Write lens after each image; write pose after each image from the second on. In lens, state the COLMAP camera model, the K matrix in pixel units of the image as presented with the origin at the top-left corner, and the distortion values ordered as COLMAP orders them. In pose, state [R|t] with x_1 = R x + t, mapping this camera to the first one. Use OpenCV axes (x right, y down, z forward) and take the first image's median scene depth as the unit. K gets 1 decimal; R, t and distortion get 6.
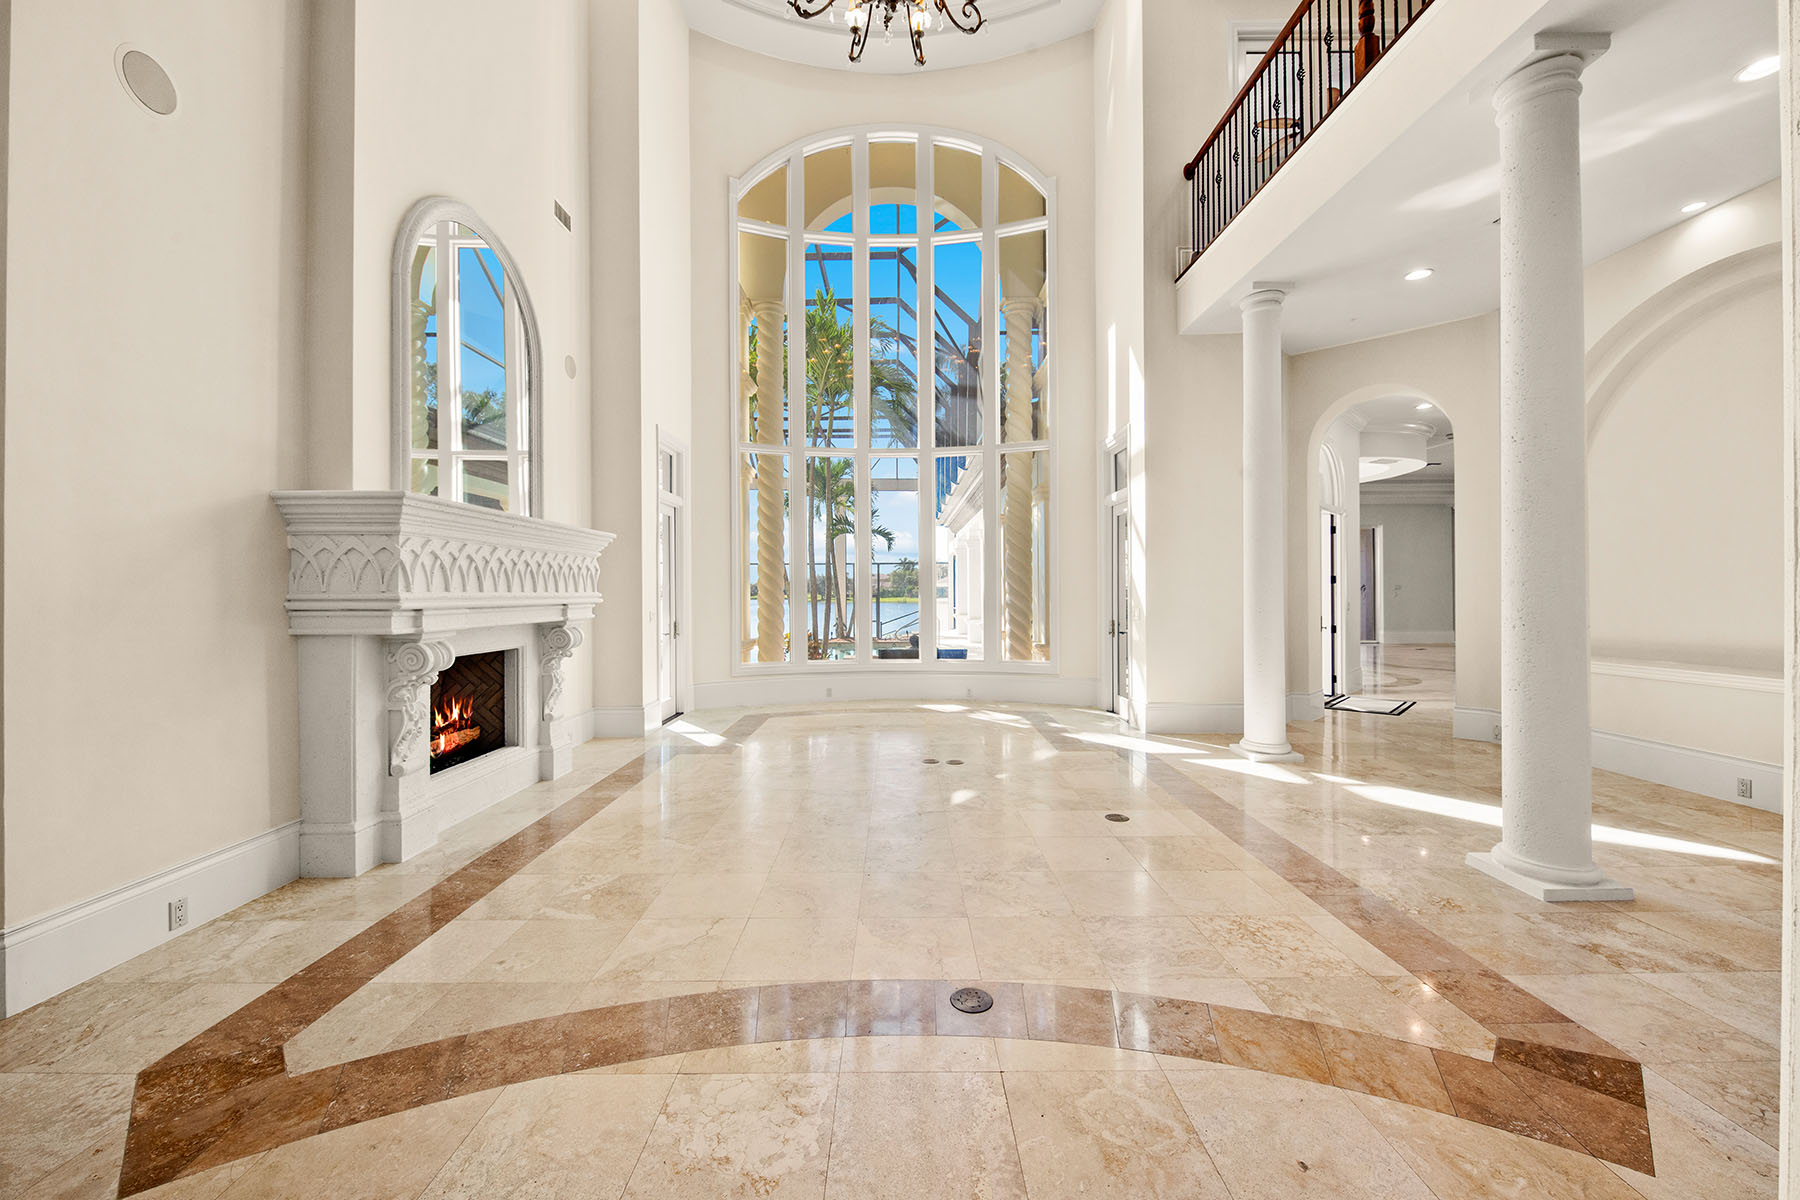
lens RADIAL K [[680.6, 0, 897.4], [0, 680.6, 592.5], [0, 0, 1]] dist [0.000717, -0.003149]
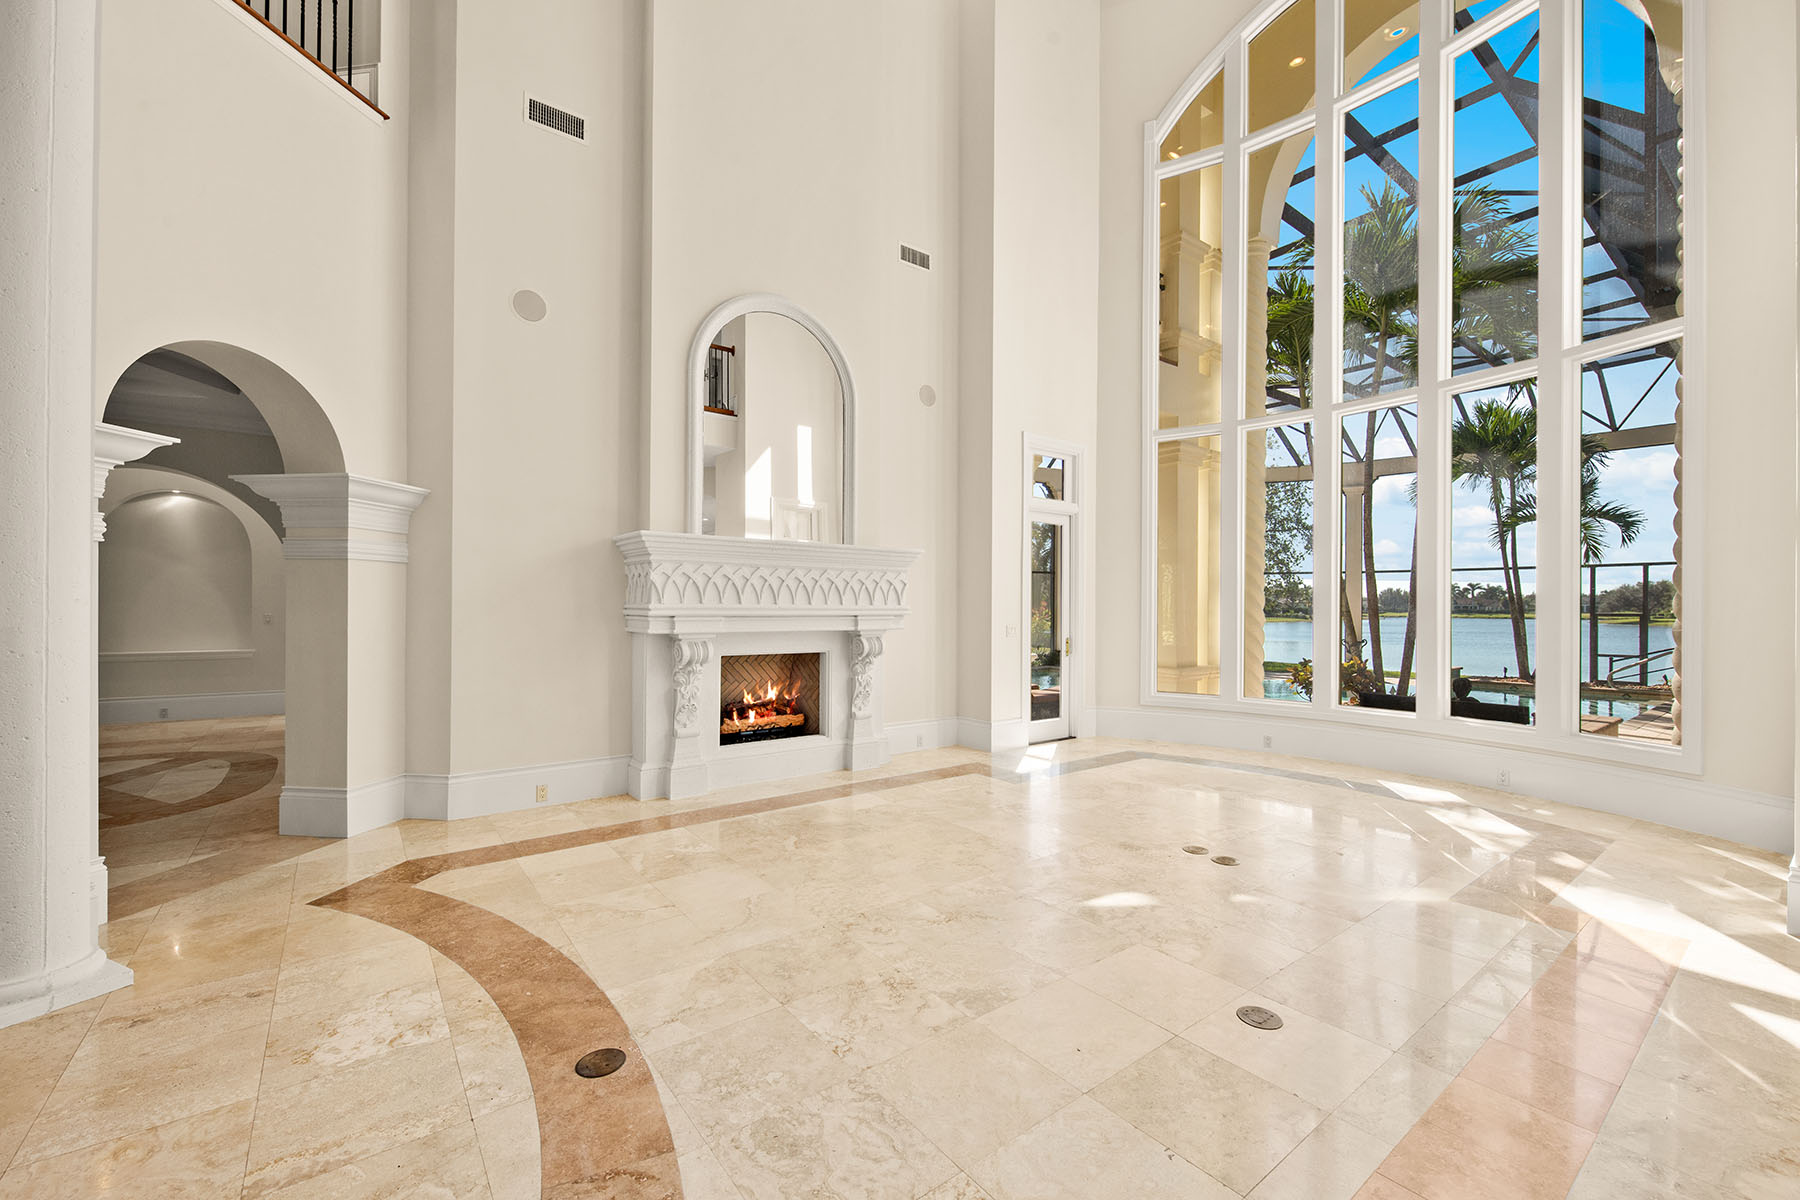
lens RADIAL K [[730.1, 0, 905.0], [0, 730.1, 604.3], [0, 0, 1]] dist [0.002524, -0.000468]
pose [[0.610949, 0.008786, -0.791621, 0.758863], [-0.010034, 0.999944, 0.003354, -0.008998], [0.791606, 0.005894, 0.611003, 0.493240]]
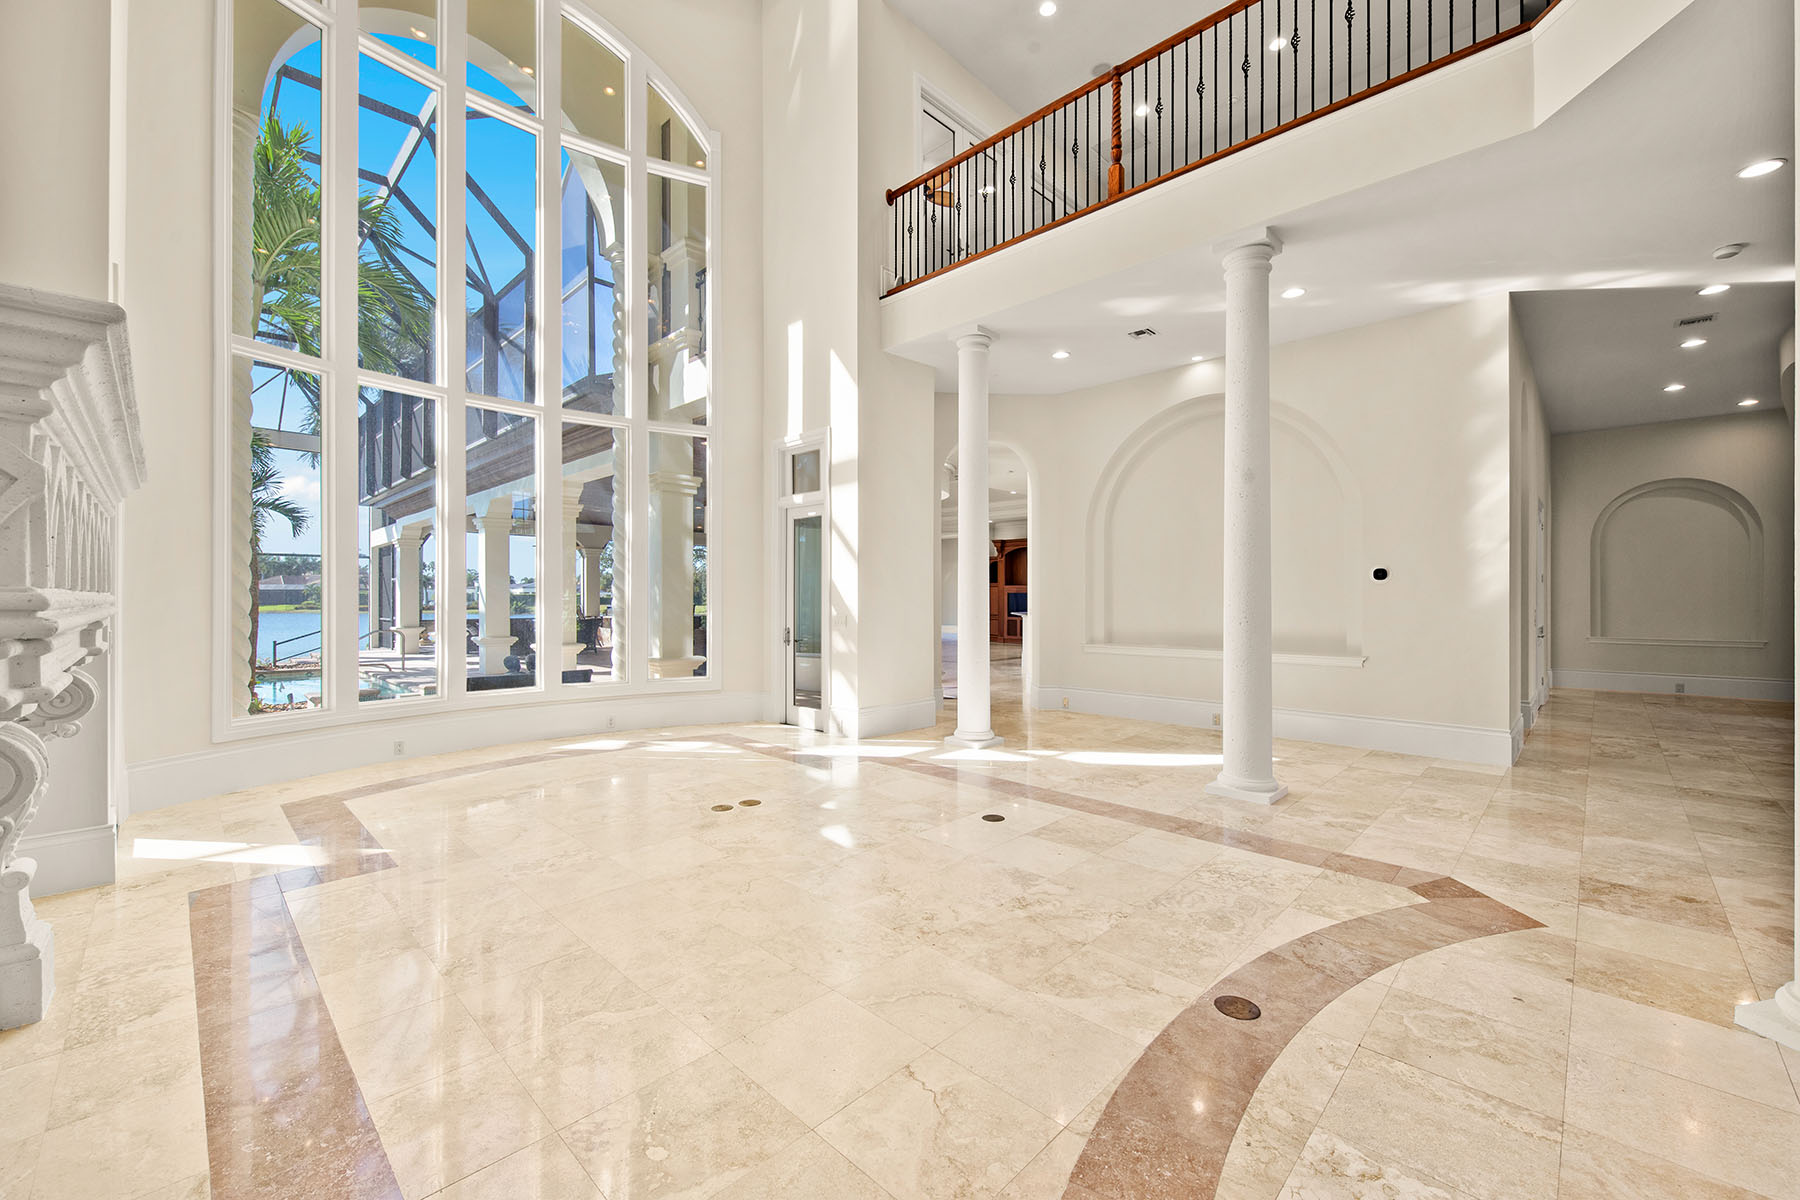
lens RADIAL K [[717.4, 0, 904.6], [0, 717.4, 597.3], [0, 0, 1]] dist [0.002839, -0.000268]
pose [[0.696225, 0.005366, 0.717804, -0.676222], [-0.004200, 0.999985, -0.003401, 0.001744], [-0.717811, -0.000647, 0.696237, 0.419570]]
